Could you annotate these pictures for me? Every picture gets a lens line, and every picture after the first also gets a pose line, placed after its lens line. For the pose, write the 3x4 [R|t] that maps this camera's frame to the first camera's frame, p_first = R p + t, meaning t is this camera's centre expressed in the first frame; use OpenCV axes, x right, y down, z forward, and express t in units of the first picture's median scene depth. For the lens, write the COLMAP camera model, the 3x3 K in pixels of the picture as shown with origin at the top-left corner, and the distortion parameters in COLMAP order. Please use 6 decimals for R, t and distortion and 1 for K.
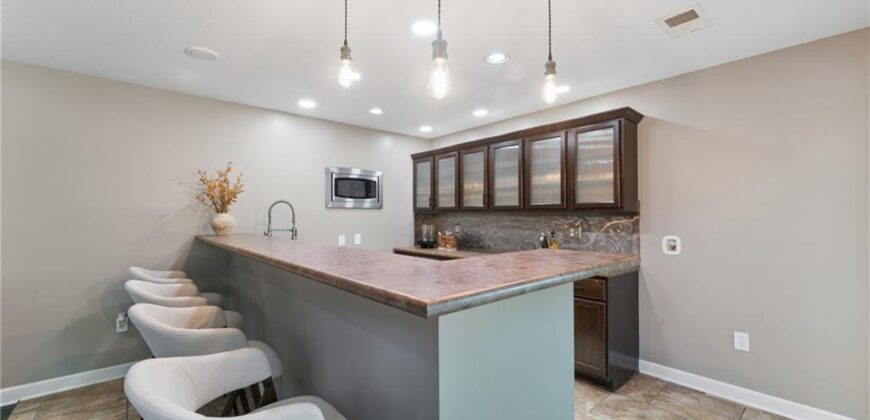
lens RADIAL K [[350.0, 0, 433.4], [0, 350.0, 210.6], [0, 0, 1]] dist [0.000263, 0.000060]
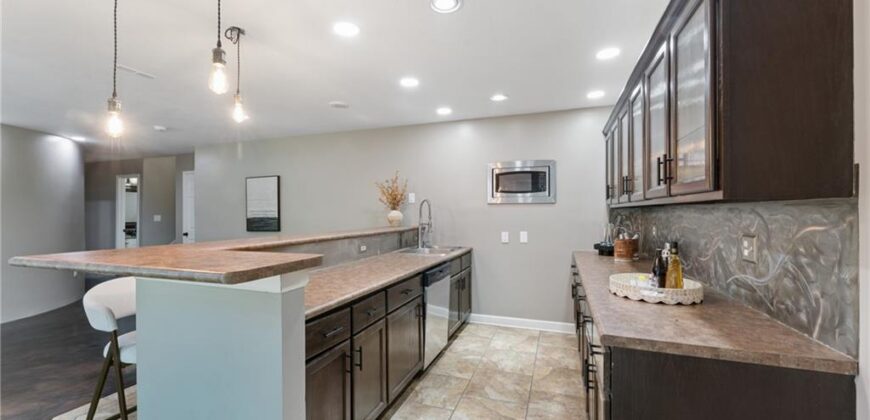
lens RADIAL K [[350.0, 0, 433.4], [0, 350.0, 210.6], [0, 0, 1]] dist [0.000263, 0.000060]
pose [[0.485661, -0.005312, -0.874131, 0.500623], [0.016986, 0.999850, 0.003362, 0.005037], [0.873982, -0.016481, 0.485679, 0.364925]]
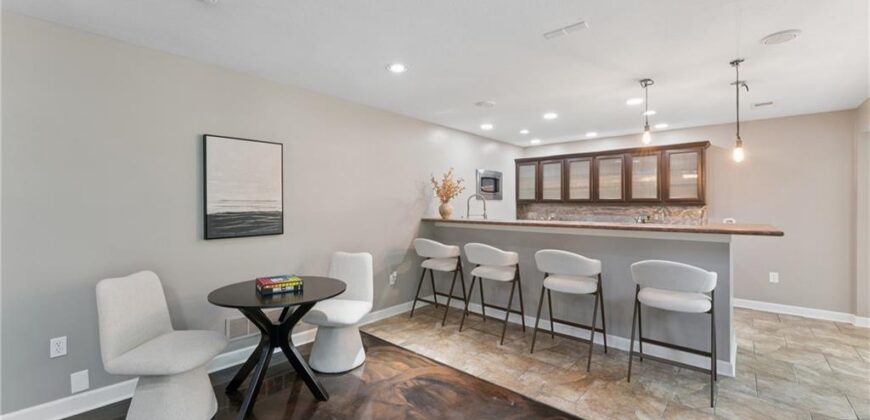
lens RADIAL K [[339.6, 0, 434.8], [0, 339.6, 205.3], [0, 0, 1]] dist [-0.000763, -0.000067]
pose [[0.992153, 0.005169, 0.124920, -0.632669], [-0.007121, 0.999859, 0.015188, -0.003342], [-0.124824, -0.015958, 0.992051, -0.294970]]
